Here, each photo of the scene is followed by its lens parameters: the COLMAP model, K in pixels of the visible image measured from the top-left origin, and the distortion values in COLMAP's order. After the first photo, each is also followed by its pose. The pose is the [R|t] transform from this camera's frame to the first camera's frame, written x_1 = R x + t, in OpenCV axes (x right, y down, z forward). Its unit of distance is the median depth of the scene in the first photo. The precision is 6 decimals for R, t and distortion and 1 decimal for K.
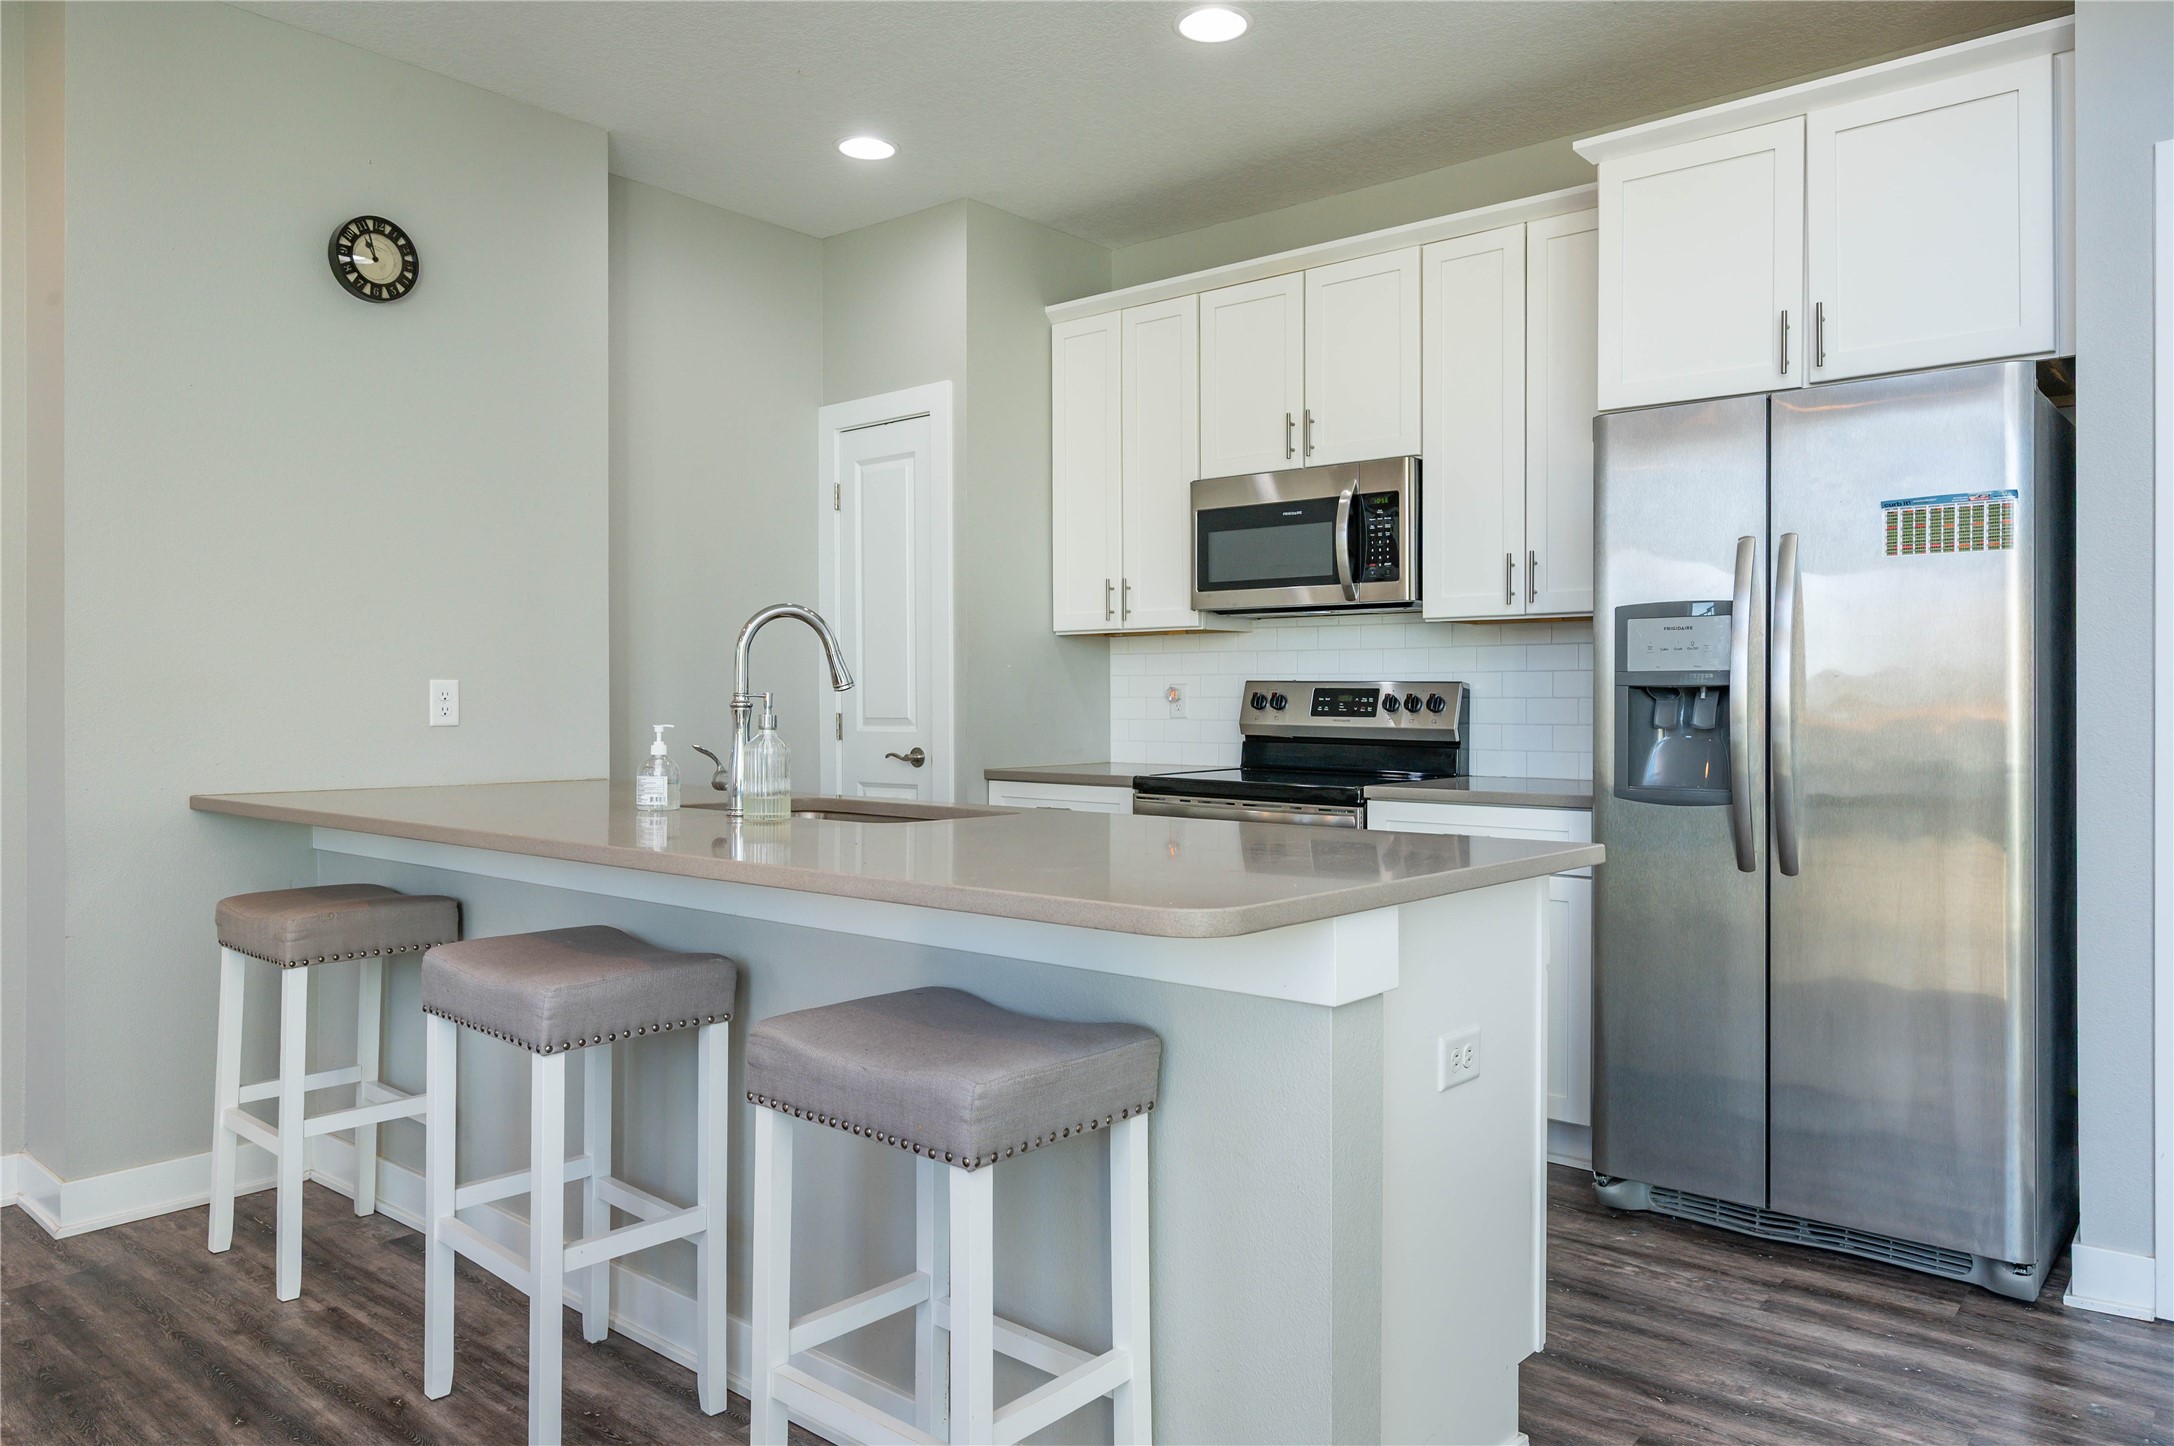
lens RADIAL K [[1425.8, 0, 1086.9], [0, 1425.8, 714.8], [0, 0, 1]] dist [-0.006614, -0.001386]
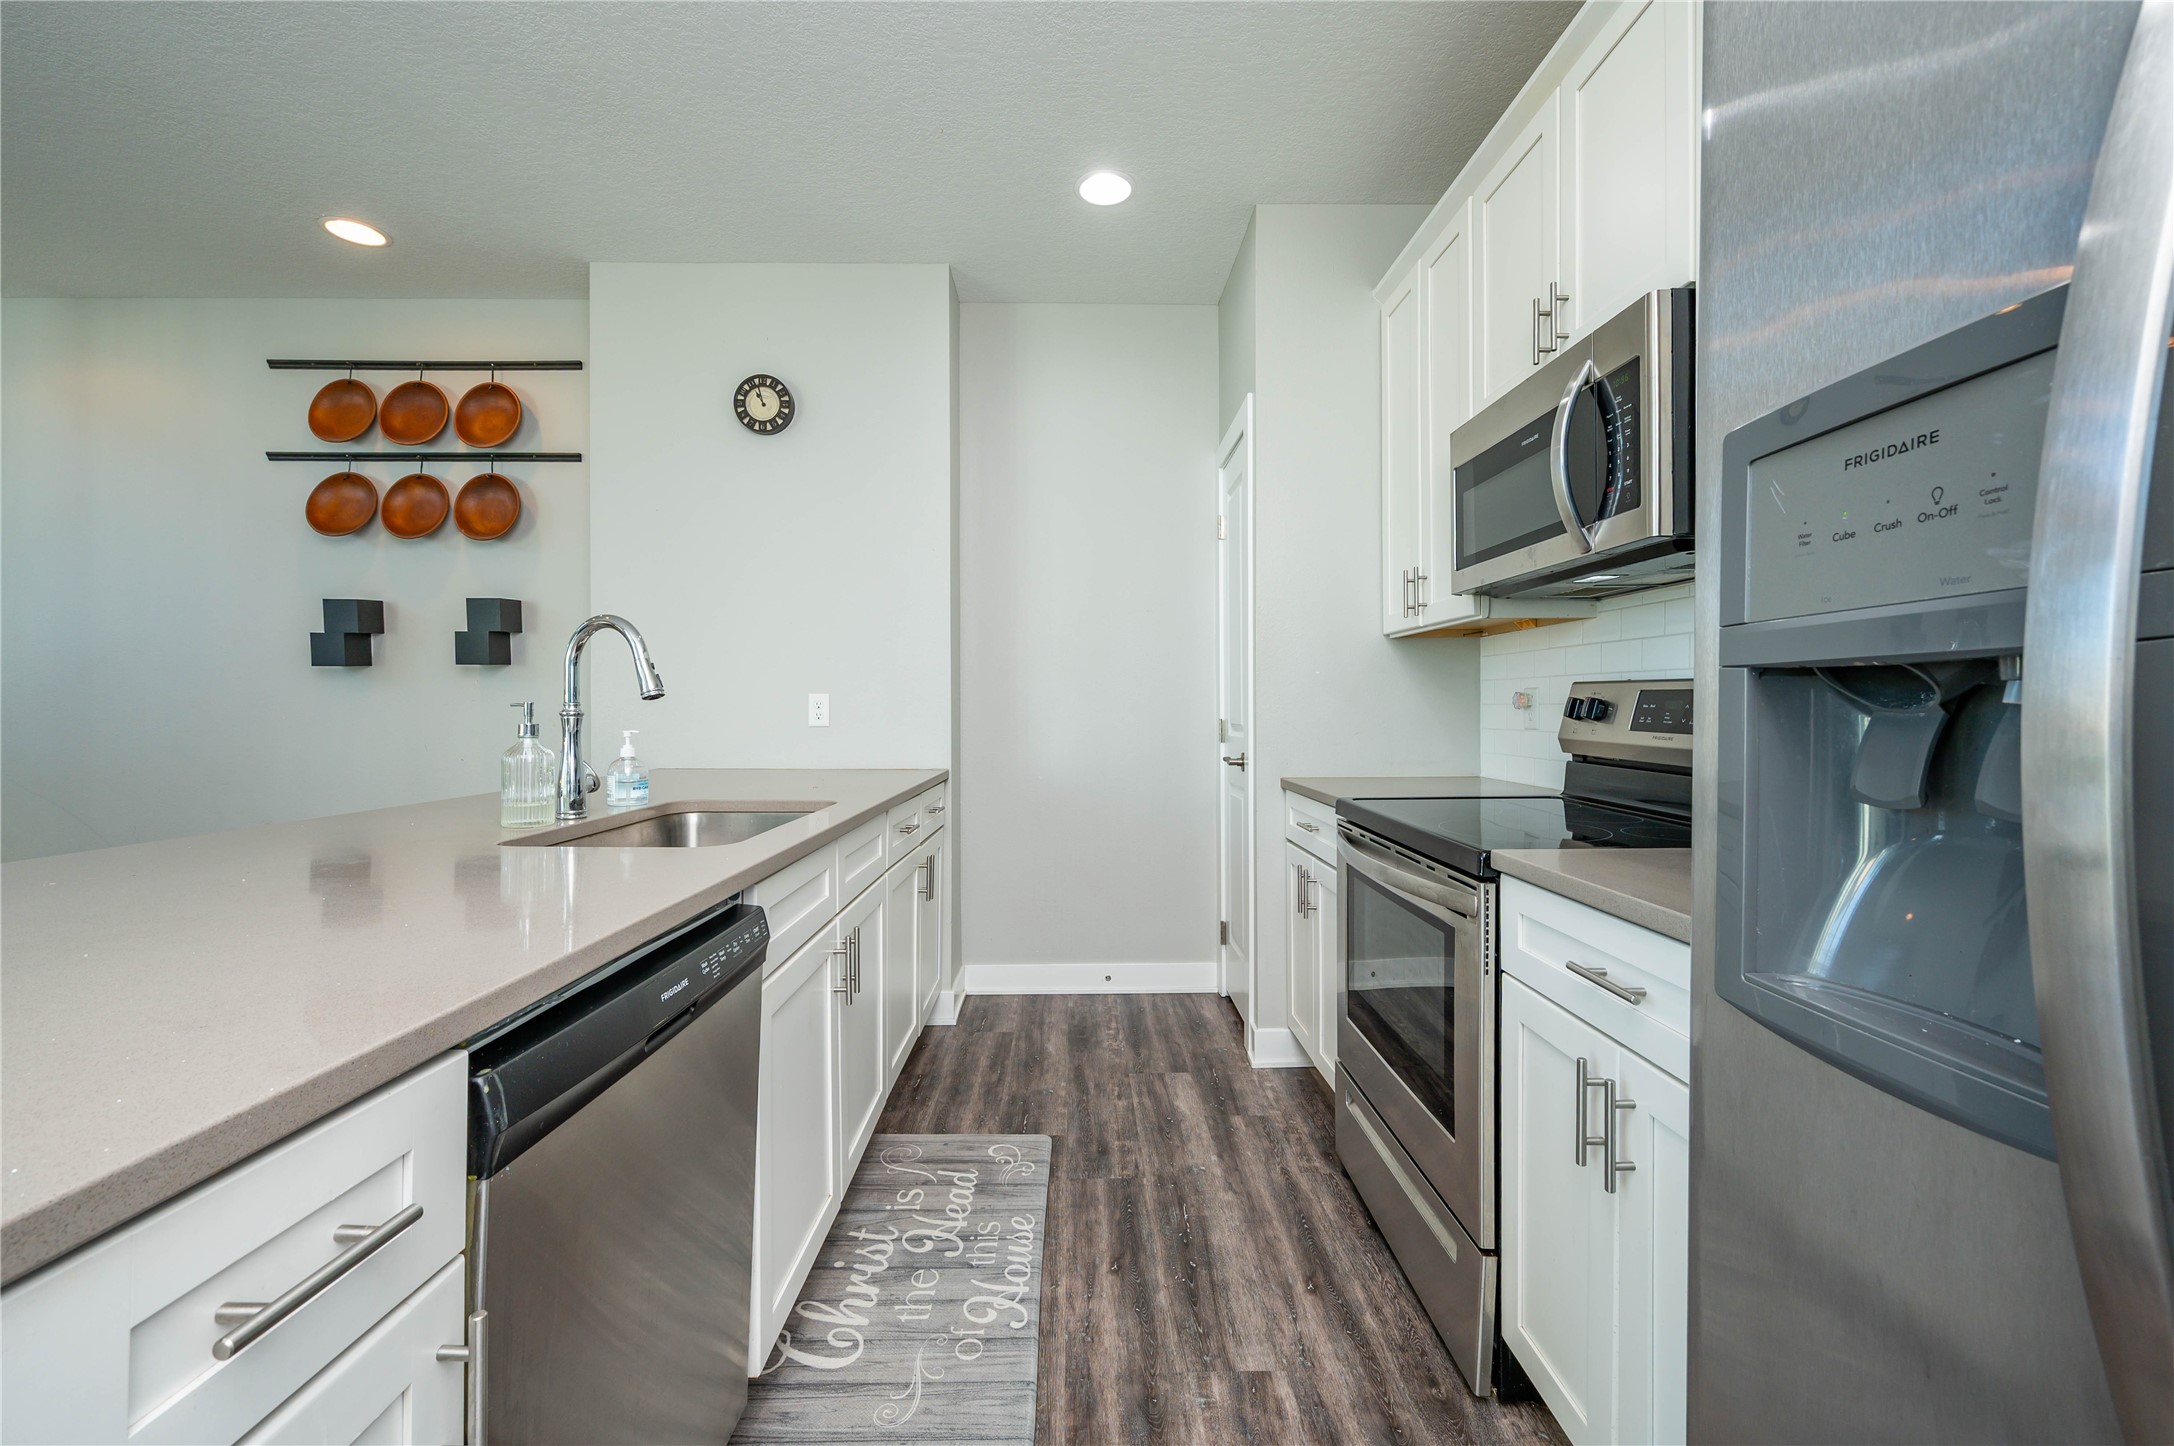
lens RADIAL K [[870.7, 0, 1086.9], [0, 870.7, 709.5], [0, 0, 1]] dist [0.012415, 0.000095]
pose [[0.654313, 0.001315, -0.756222, 0.373487], [-0.006763, 0.999969, -0.004113, -0.007376], [0.756193, 0.007806, 0.654302, 0.640134]]
